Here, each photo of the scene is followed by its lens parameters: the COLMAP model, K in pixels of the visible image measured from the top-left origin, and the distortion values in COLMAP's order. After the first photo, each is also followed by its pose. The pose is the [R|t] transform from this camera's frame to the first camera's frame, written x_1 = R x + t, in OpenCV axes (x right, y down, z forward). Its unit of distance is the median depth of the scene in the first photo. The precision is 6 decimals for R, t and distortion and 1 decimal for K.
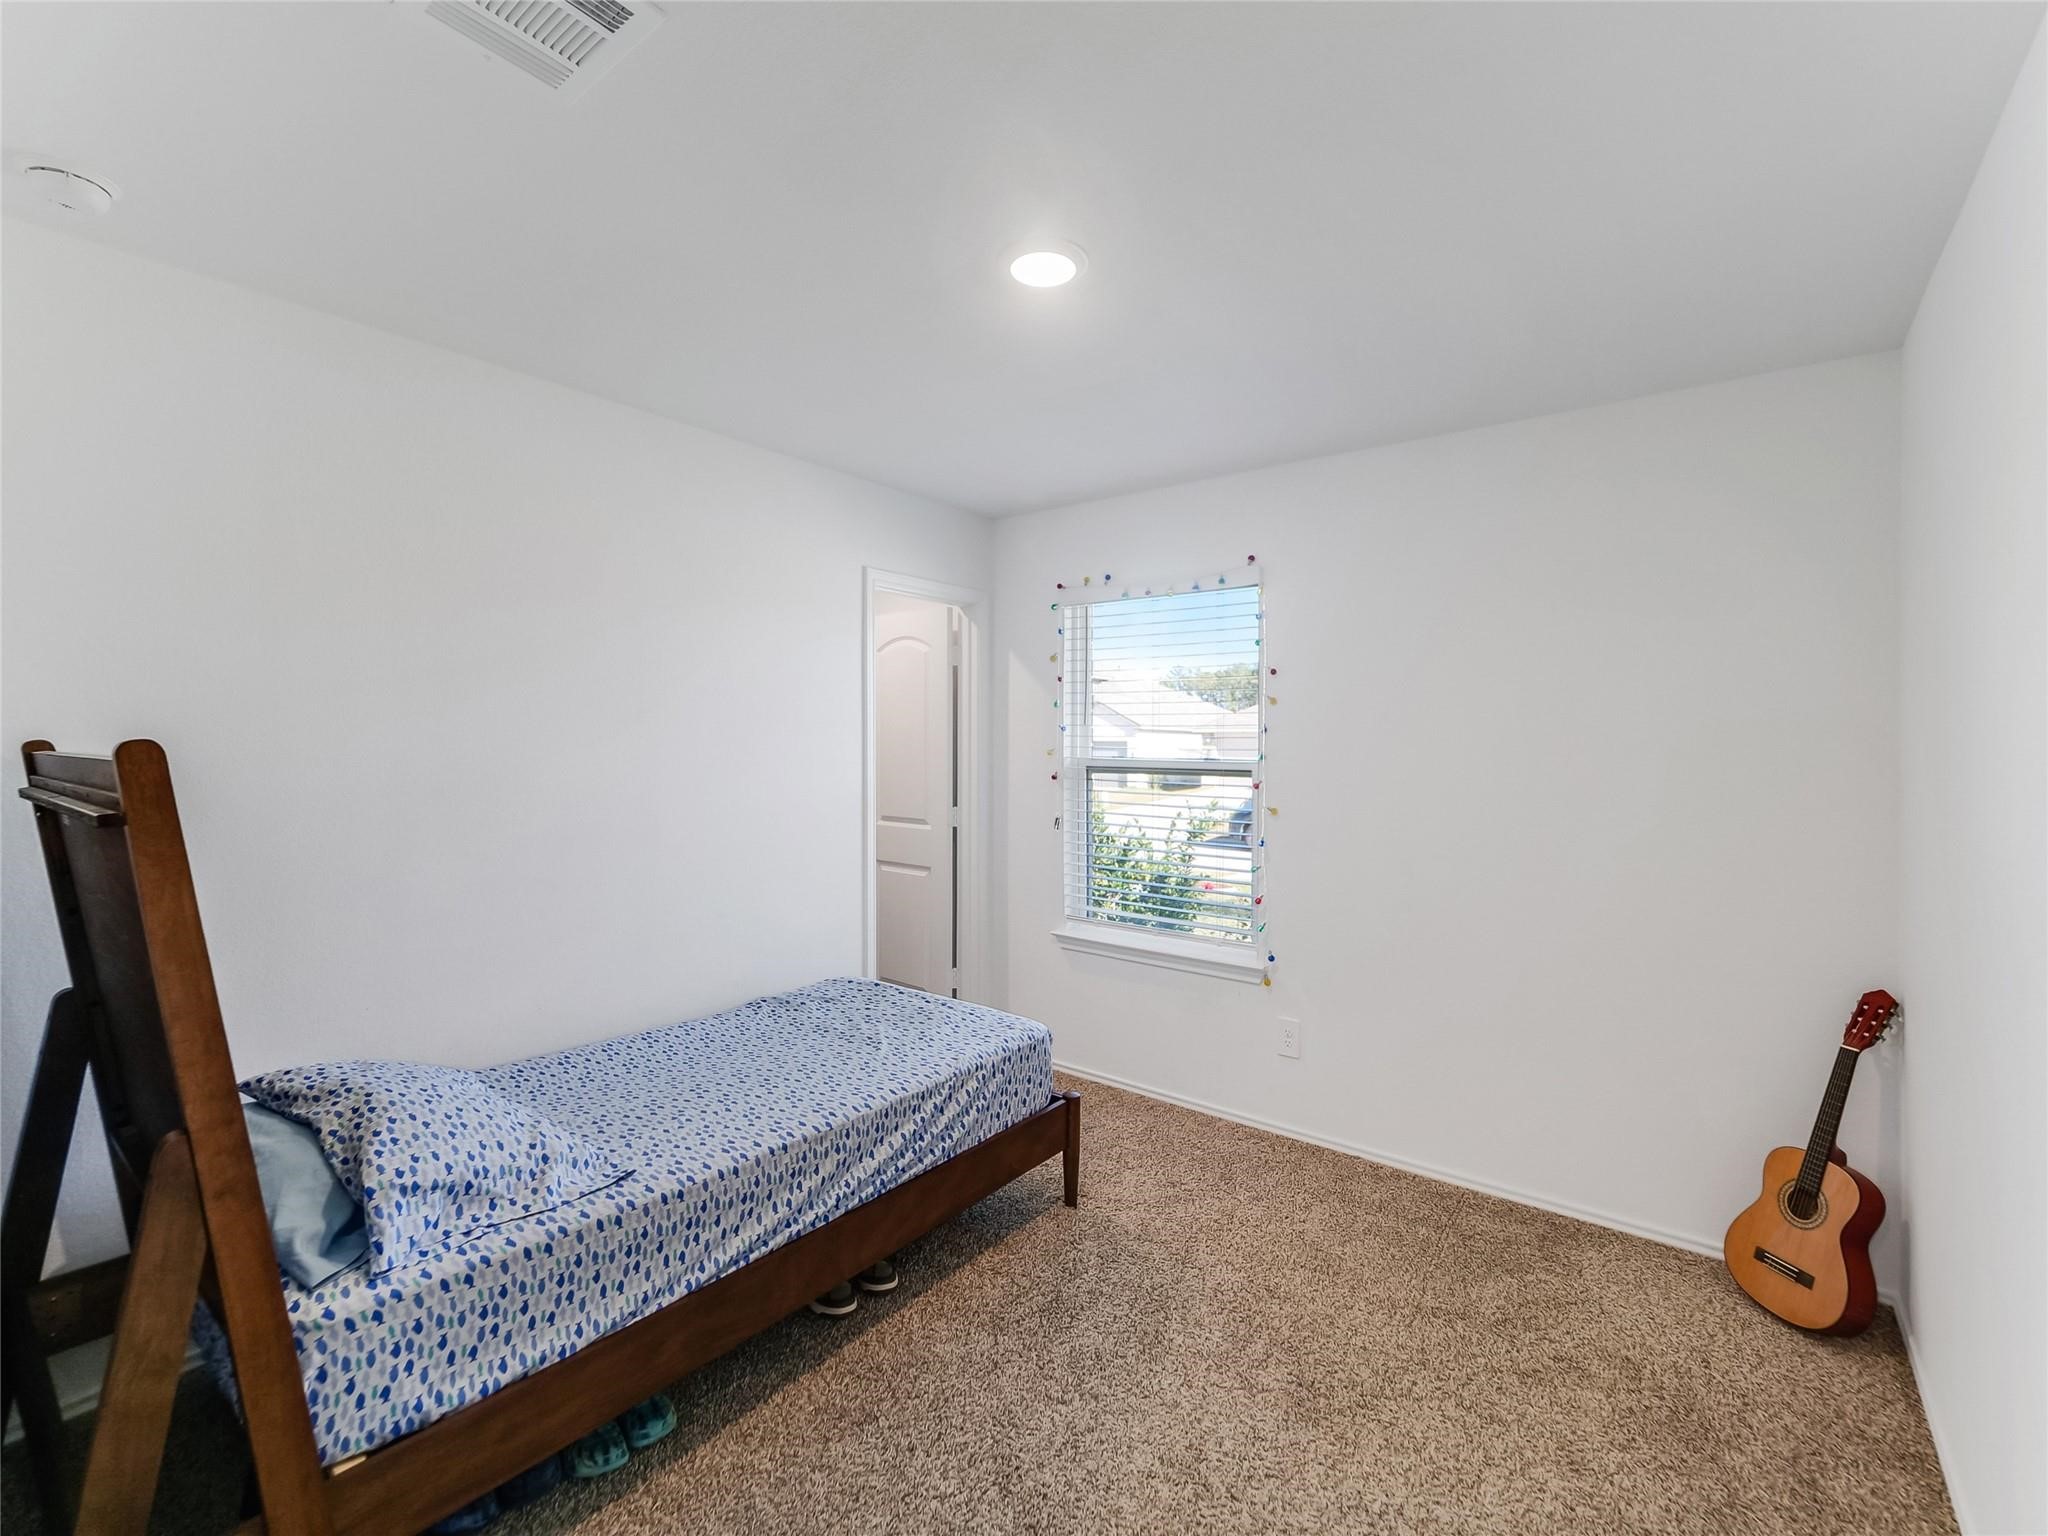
lens RADIAL K [[904.9, 0, 1018.9], [0, 904.9, 761.6], [0, 0, 1]] dist [0.003133, -0.000088]
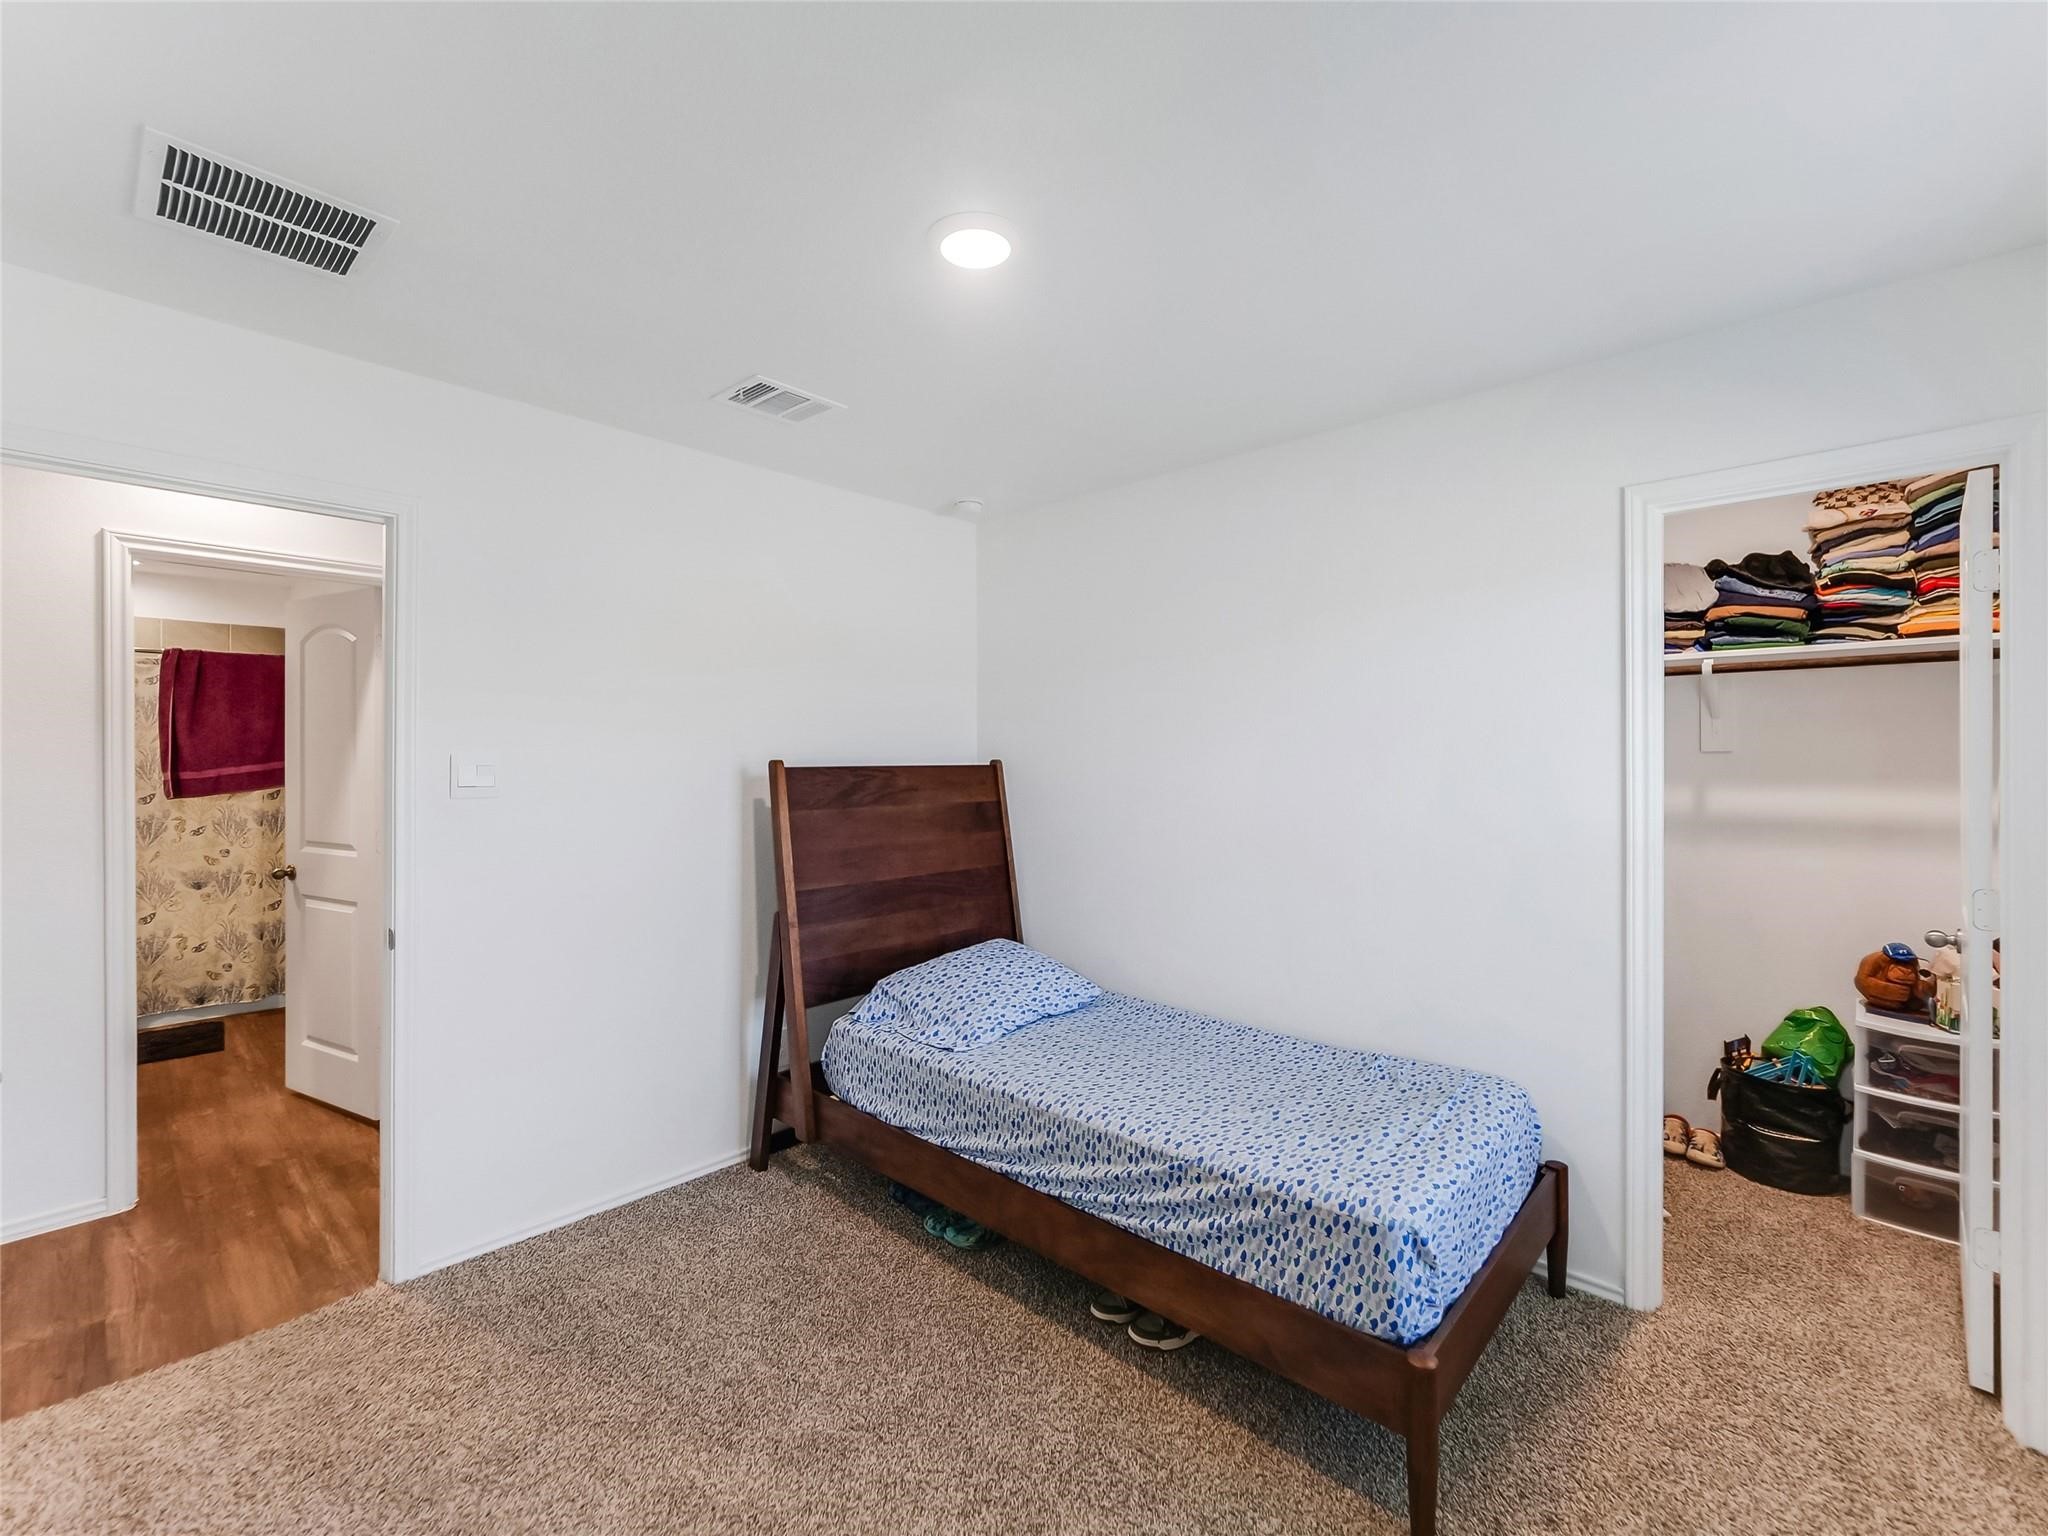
lens RADIAL K [[904.9, 0, 1018.9], [0, 904.9, 761.6], [0, 0, 1]] dist [0.003133, -0.000088]
pose [[-0.068971, -0.005777, -0.997602, 0.966552], [-0.035522, 0.999363, -0.003331, -0.020846], [0.996986, 0.035207, -0.069132, 1.090900]]
